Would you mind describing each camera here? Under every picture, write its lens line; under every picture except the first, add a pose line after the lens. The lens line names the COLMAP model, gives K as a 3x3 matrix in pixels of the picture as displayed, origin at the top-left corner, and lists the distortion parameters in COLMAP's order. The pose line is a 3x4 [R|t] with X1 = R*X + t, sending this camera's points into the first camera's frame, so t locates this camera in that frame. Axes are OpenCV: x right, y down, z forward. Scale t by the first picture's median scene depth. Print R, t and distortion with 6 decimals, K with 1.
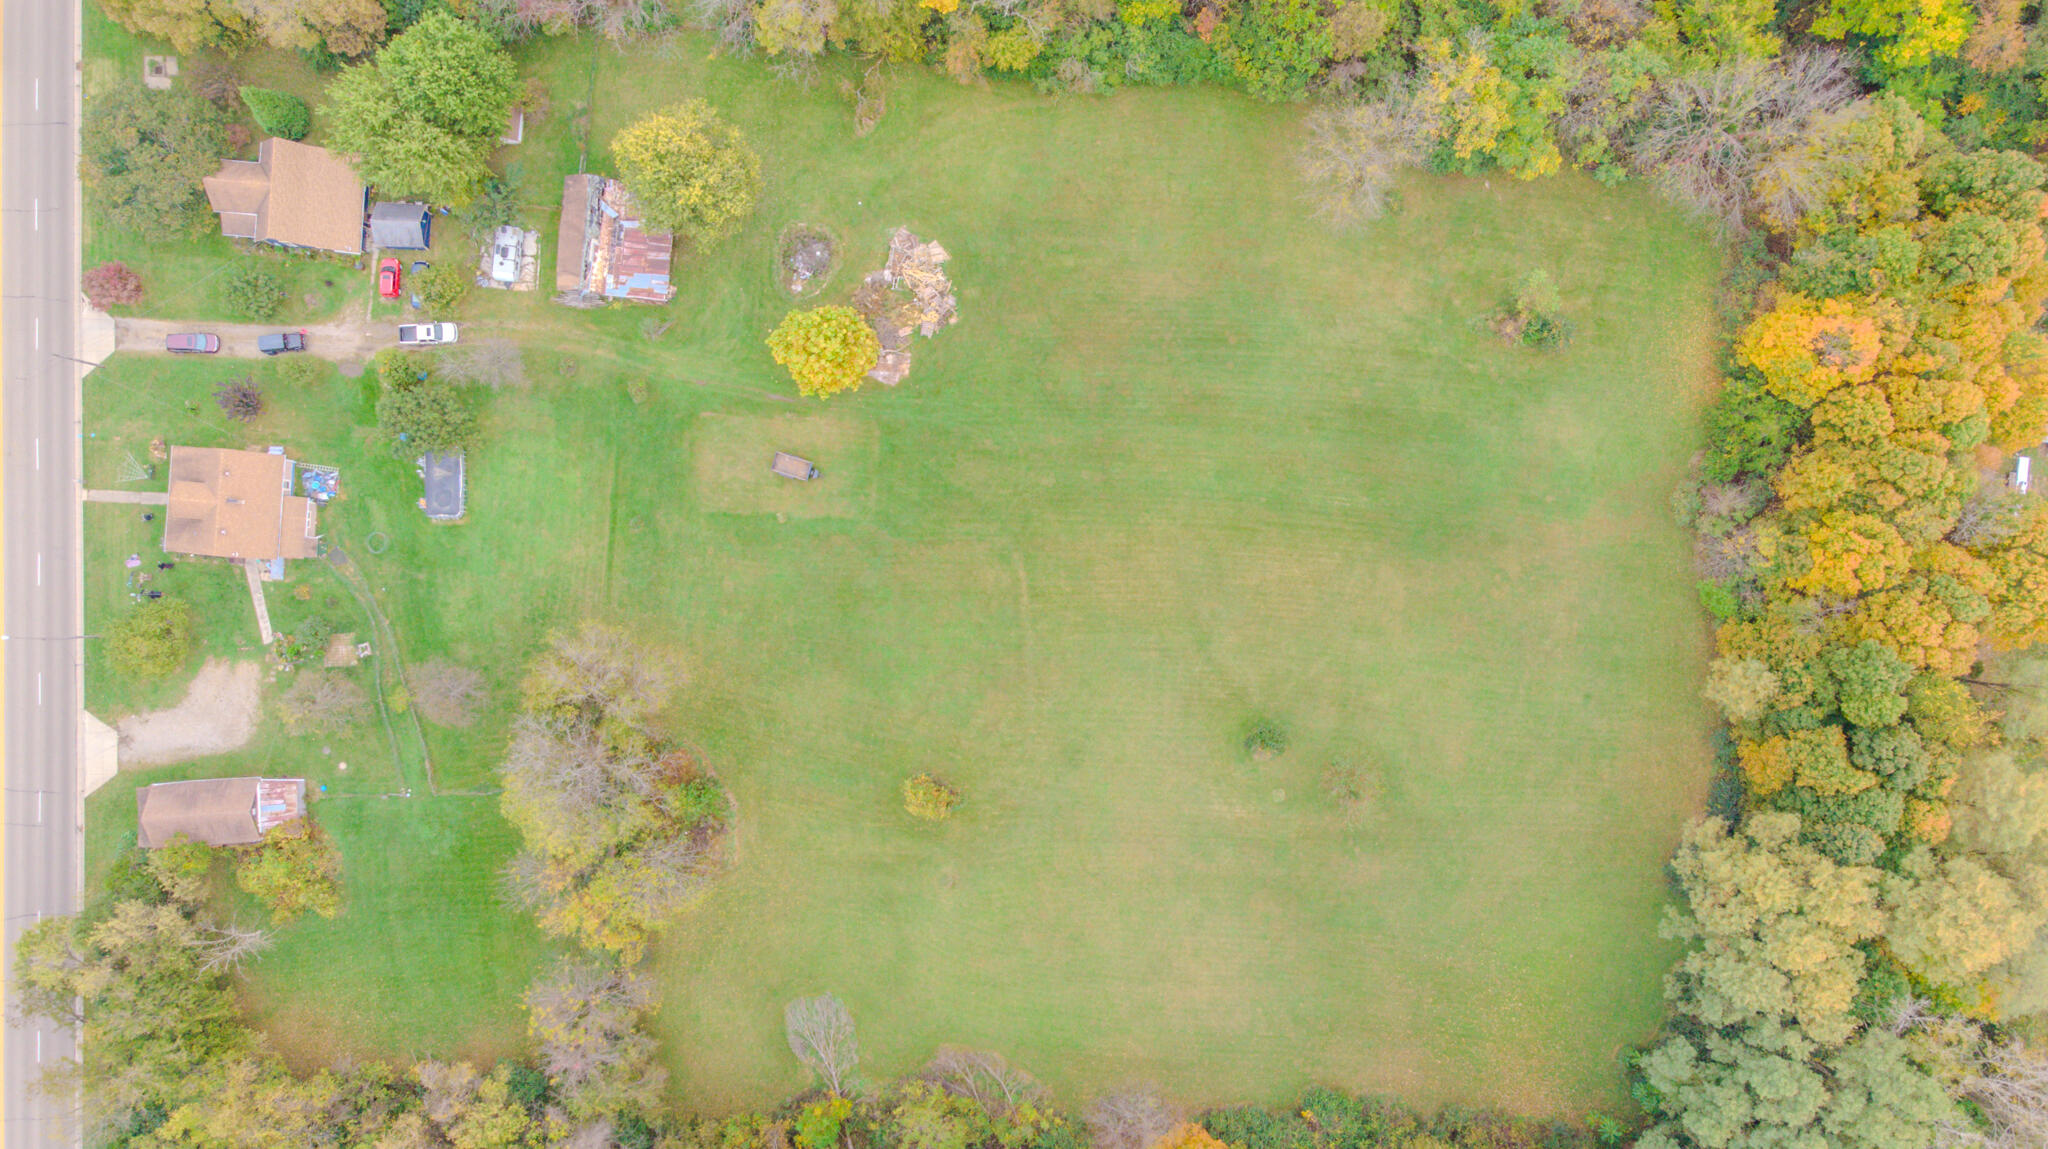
lens RADIAL K [[1461.7, 0, 1049.1], [0, 1461.7, 580.9], [0, 0, 1]] dist [0.002465, -0.002136]
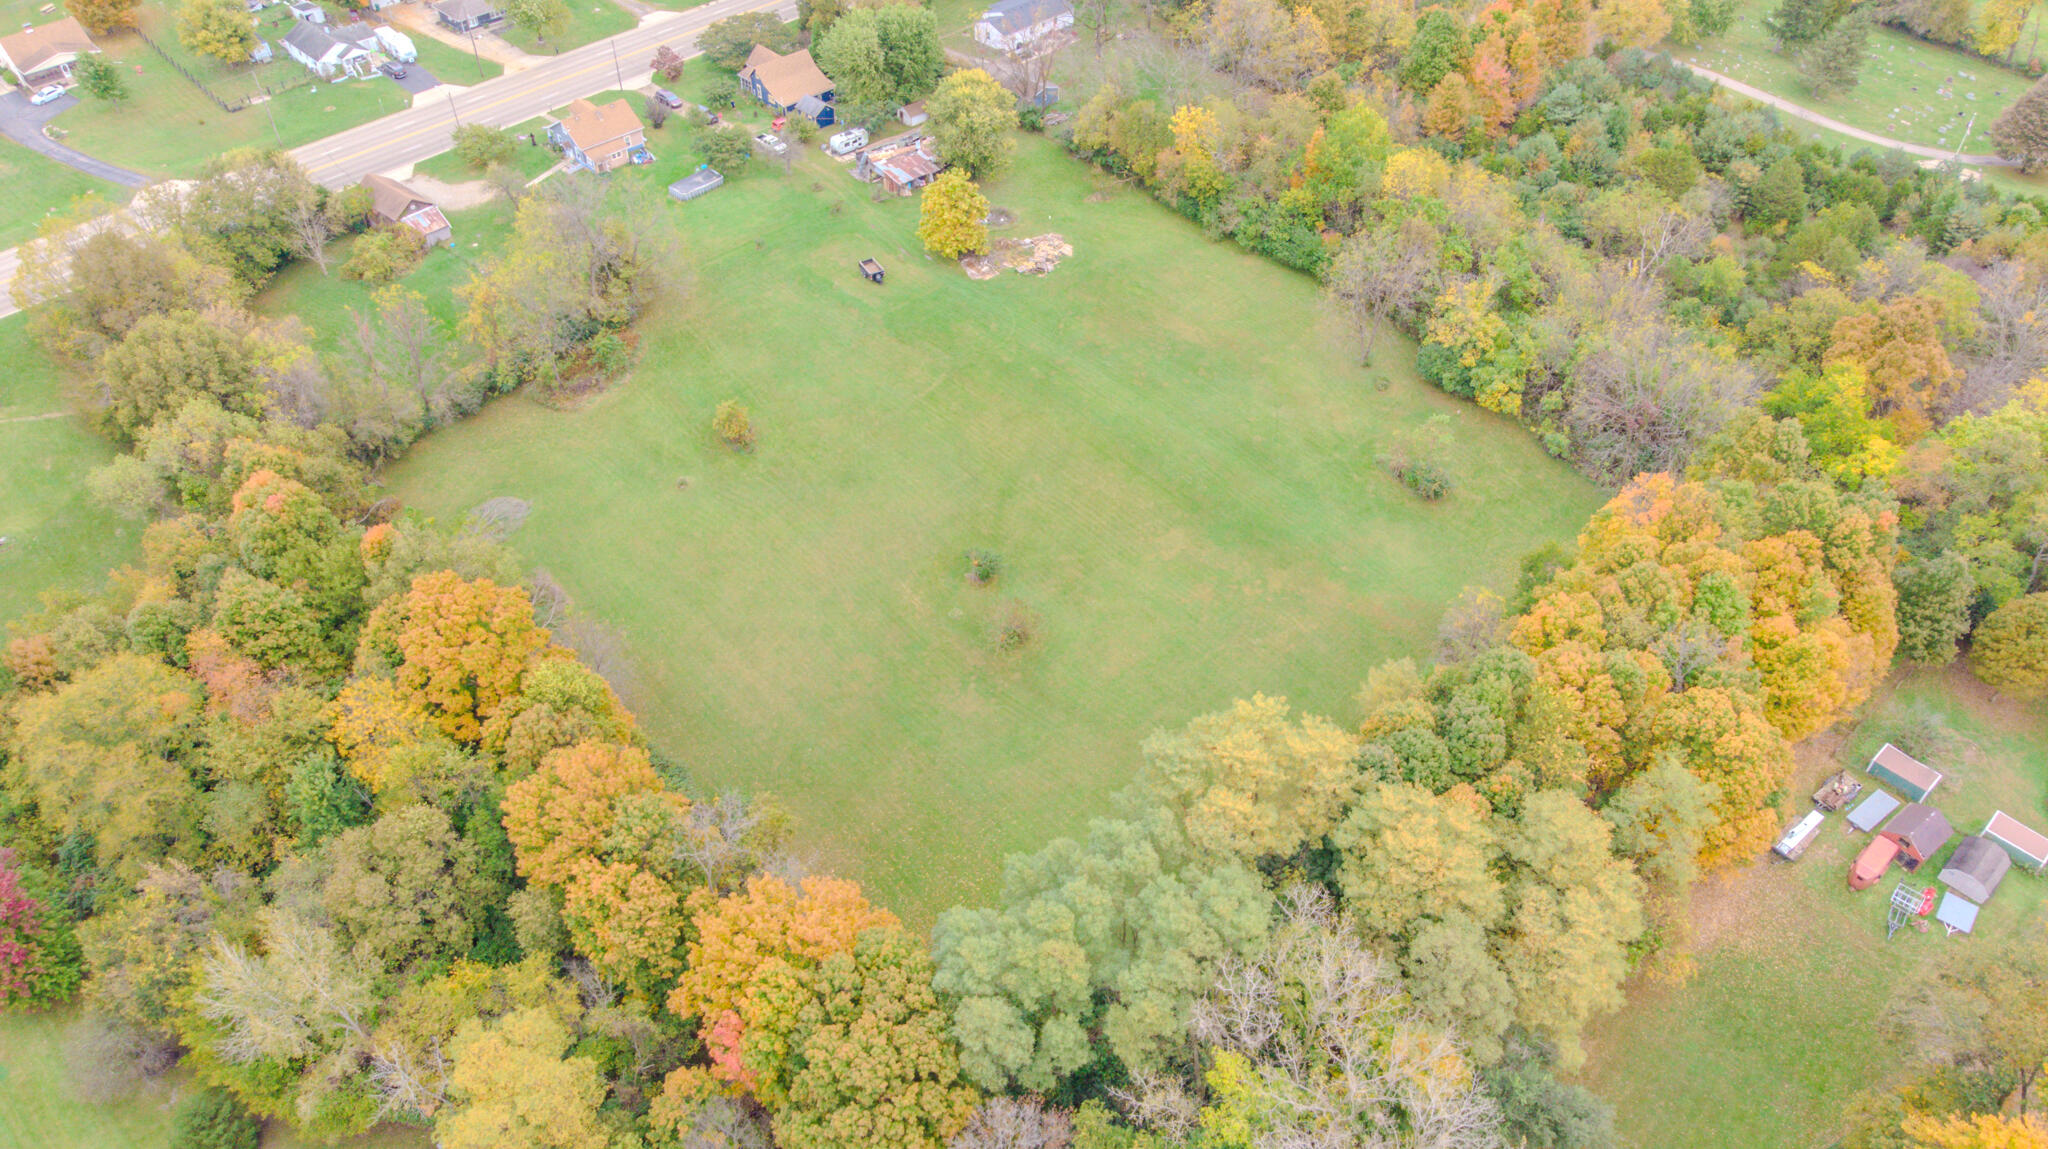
lens RADIAL K [[1461.7, 0, 1049.1], [0, 1461.7, 580.9], [0, 0, 1]] dist [0.002465, -0.002136]
pose [[0.730773, 0.461990, -0.502529, 0.706999], [-0.682488, 0.508972, -0.524555, 0.625910], [0.013434, 0.726301, 0.687246, 0.302892]]
